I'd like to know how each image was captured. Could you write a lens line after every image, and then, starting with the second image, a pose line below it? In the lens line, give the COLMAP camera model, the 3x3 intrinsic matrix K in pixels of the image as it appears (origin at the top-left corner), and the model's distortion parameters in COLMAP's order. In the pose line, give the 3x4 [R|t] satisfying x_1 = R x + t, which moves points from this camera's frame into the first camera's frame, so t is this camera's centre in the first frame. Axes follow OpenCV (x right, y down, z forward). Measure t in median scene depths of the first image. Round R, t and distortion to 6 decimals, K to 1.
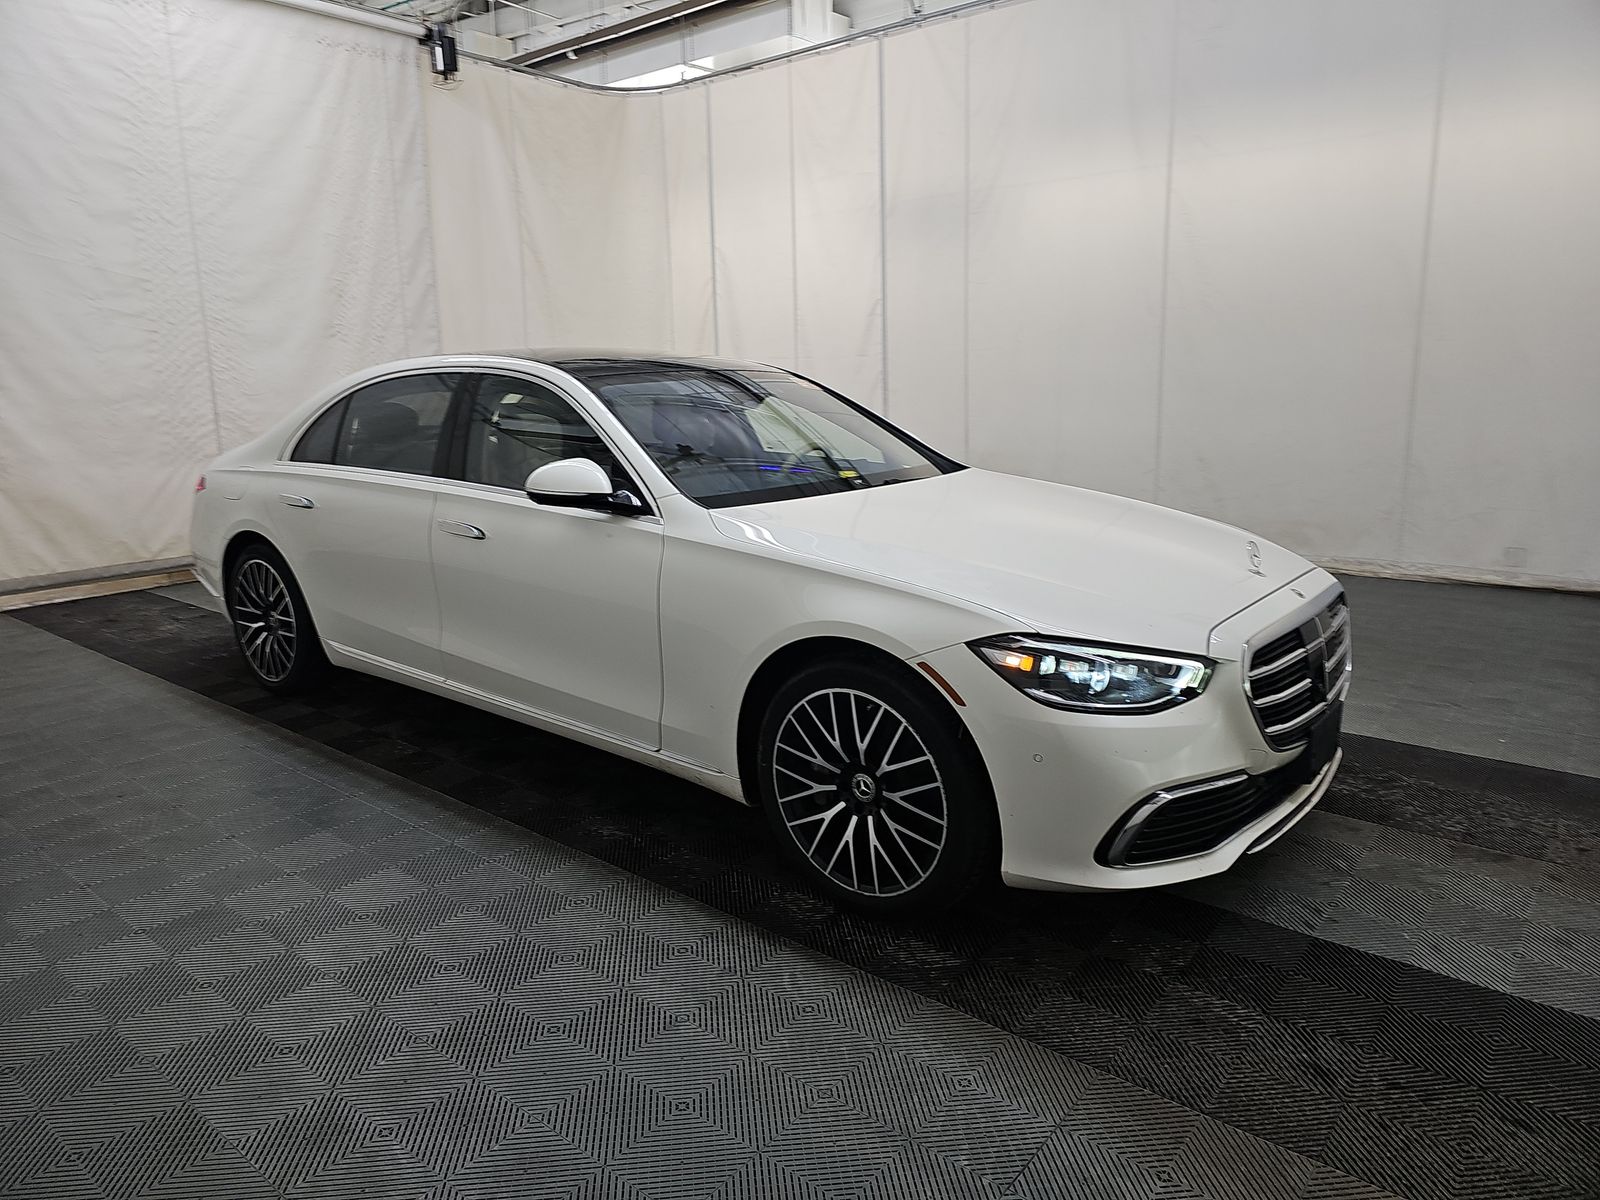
lens RADIAL K [[1047.9, 0, 791.8], [0, 1047.9, 597.6], [0, 0, 1]] dist [0.031518, -0.033101]
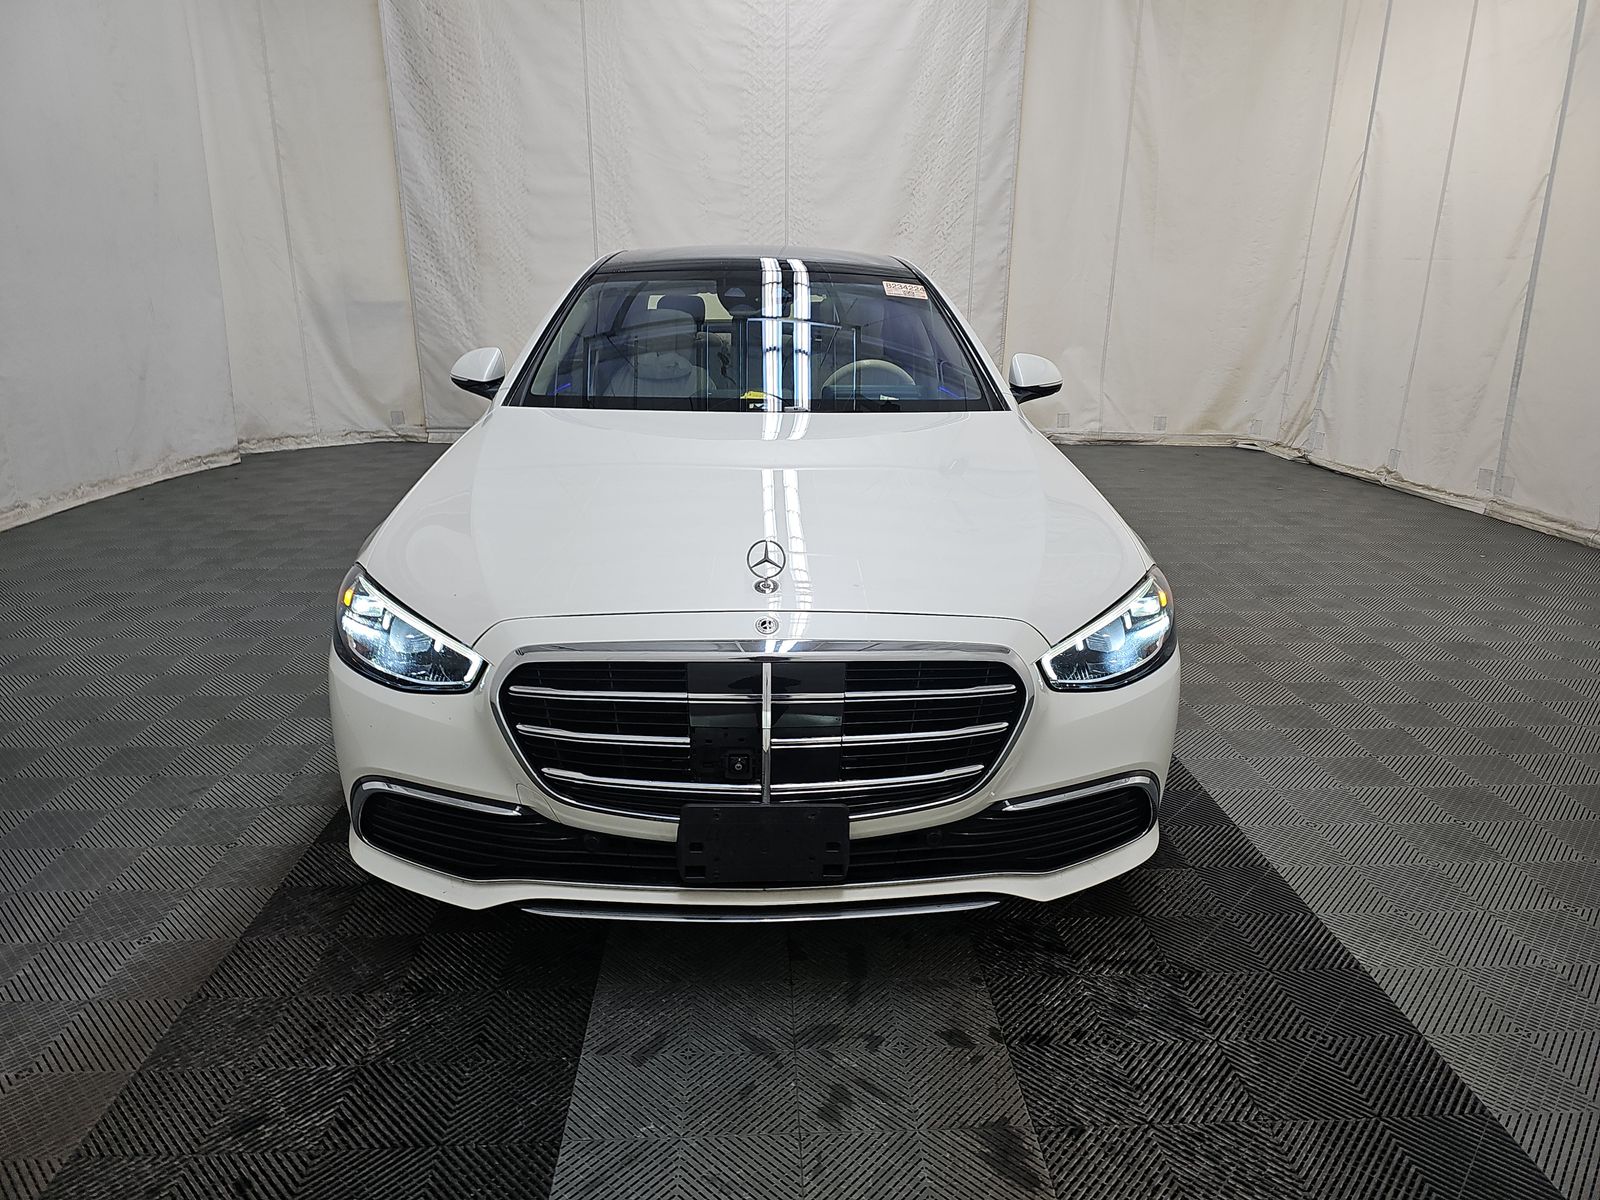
lens RADIAL K [[1047.9, 0, 806.3], [0, 1047.9, 608.5], [0, 0, 1]] dist [0.031518, -0.033101]
pose [[0.664936, 0.249590, -0.703964, 0.392873], [-0.177965, 0.968312, 0.175215, -0.055841], [0.725388, 0.008774, 0.688284, 0.223147]]
